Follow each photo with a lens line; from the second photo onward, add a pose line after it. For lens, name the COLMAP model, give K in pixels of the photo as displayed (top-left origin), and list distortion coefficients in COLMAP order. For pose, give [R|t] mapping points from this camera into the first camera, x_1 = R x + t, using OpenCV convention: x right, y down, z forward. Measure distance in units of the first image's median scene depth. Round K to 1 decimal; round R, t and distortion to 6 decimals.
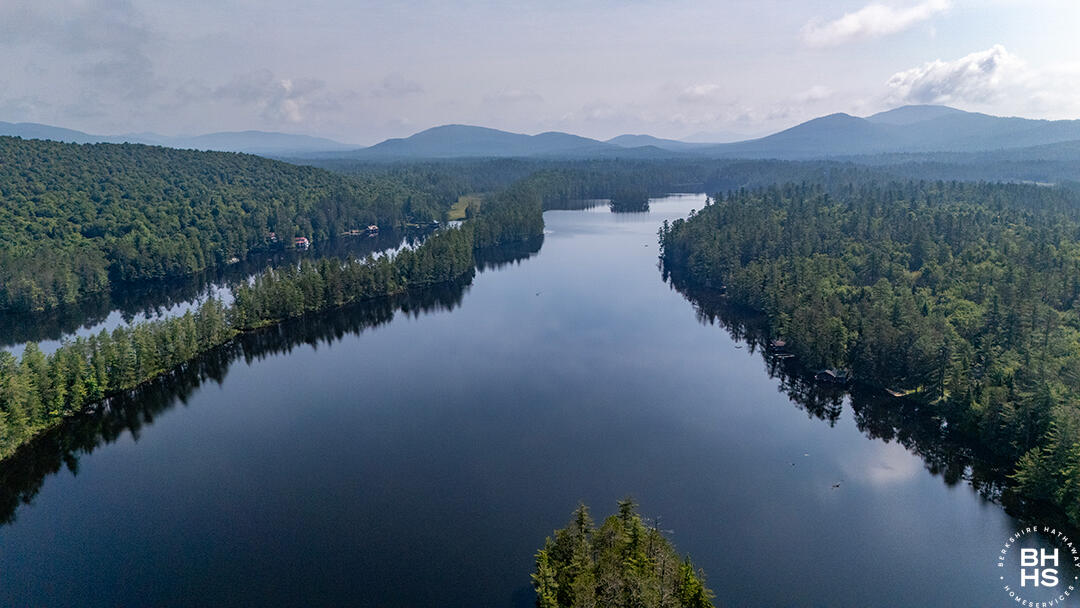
lens RADIAL K [[801.8, 0, 540.5], [0, 801.8, 305.3], [0, 0, 1]] dist [0.058083, -0.041869]
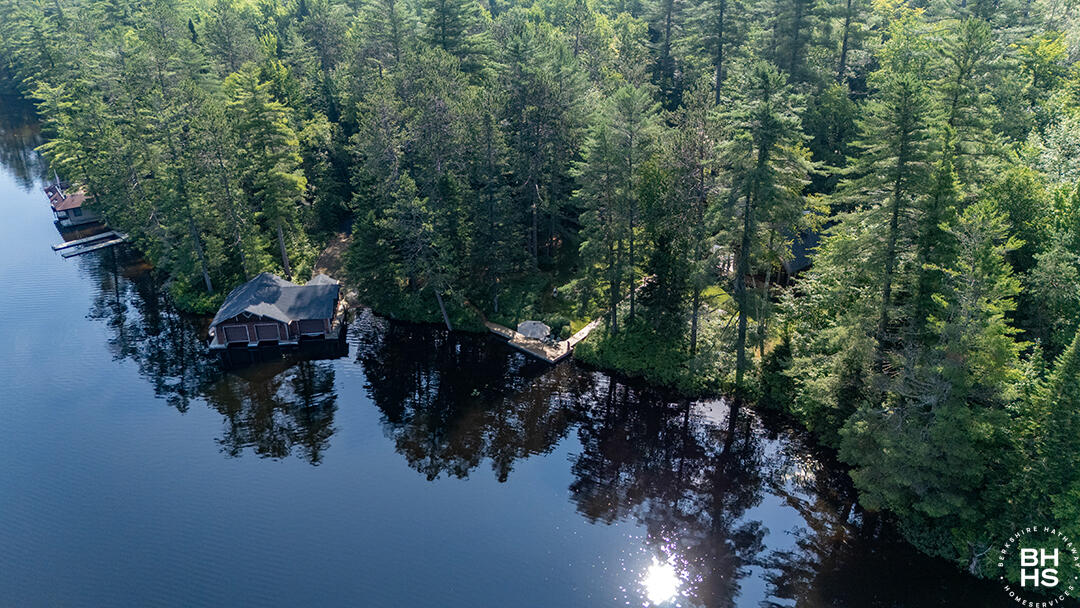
lens RADIAL K [[801.8, 0, 540.7], [0, 801.8, 303.8], [0, 0, 1]] dist [0.058083, -0.041869]
pose [[0.774036, -0.281330, 0.567206, 0.276398], [0.134589, 0.948495, 0.286780, 0.024712], [-0.618672, -0.145638, 0.772033, 0.739234]]
